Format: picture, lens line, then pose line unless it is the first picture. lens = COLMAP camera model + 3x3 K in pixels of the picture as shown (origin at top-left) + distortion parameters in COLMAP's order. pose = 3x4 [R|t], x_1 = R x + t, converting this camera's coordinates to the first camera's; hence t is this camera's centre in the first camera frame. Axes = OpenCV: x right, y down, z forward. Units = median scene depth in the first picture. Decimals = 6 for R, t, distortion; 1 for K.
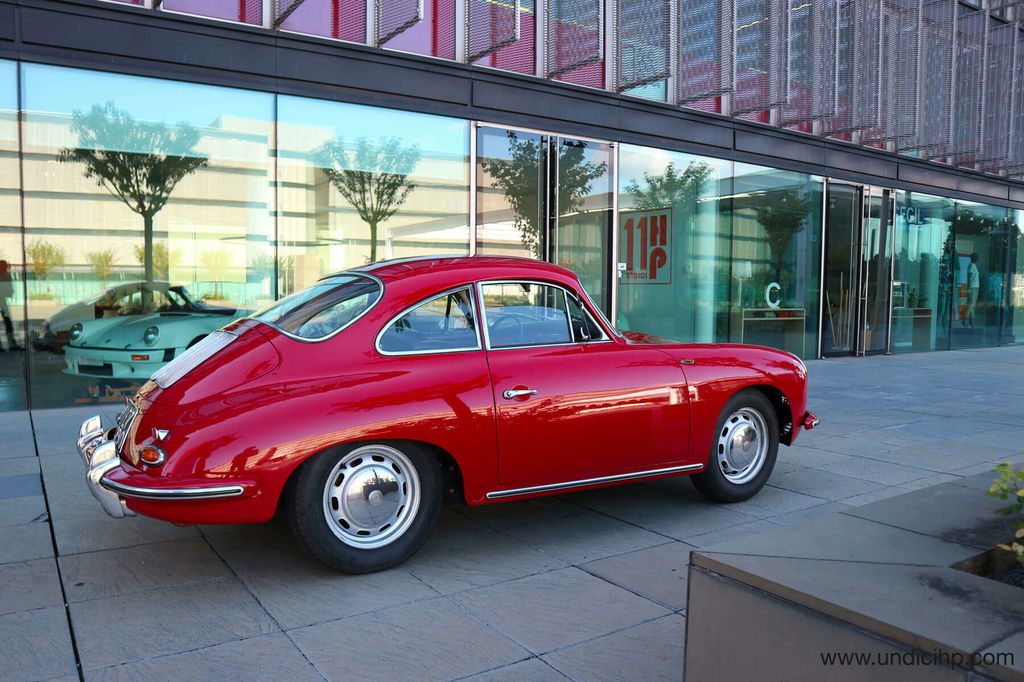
lens RADIAL K [[801.2, 0, 510.4], [0, 801.2, 399.9], [0, 0, 1]] dist [-0.155365, 0.087022]
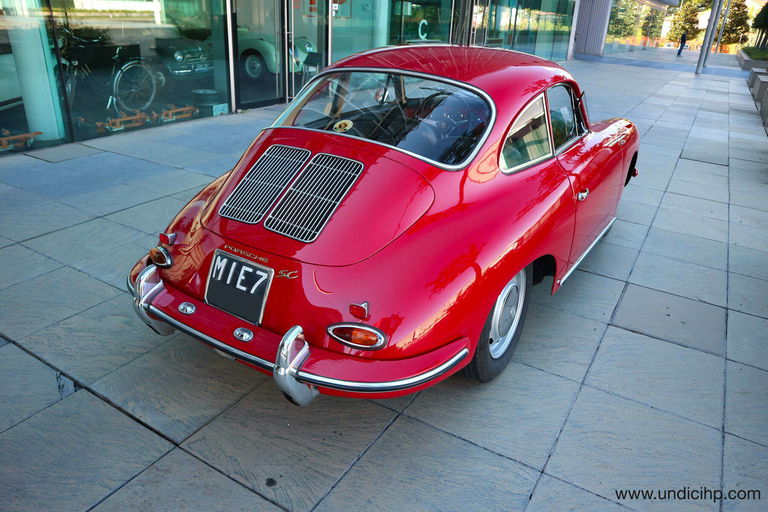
lens RADIAL K [[600.9, 0, 382.8], [0, 600.9, 300.2], [0, 0, 1]] dist [-0.155365, 0.087022]
pose [[0.911868, -0.157269, 0.379162, -0.490922], [0.026389, 0.944244, 0.328188, -0.110085], [-0.409635, -0.289259, 0.865175, 0.339207]]
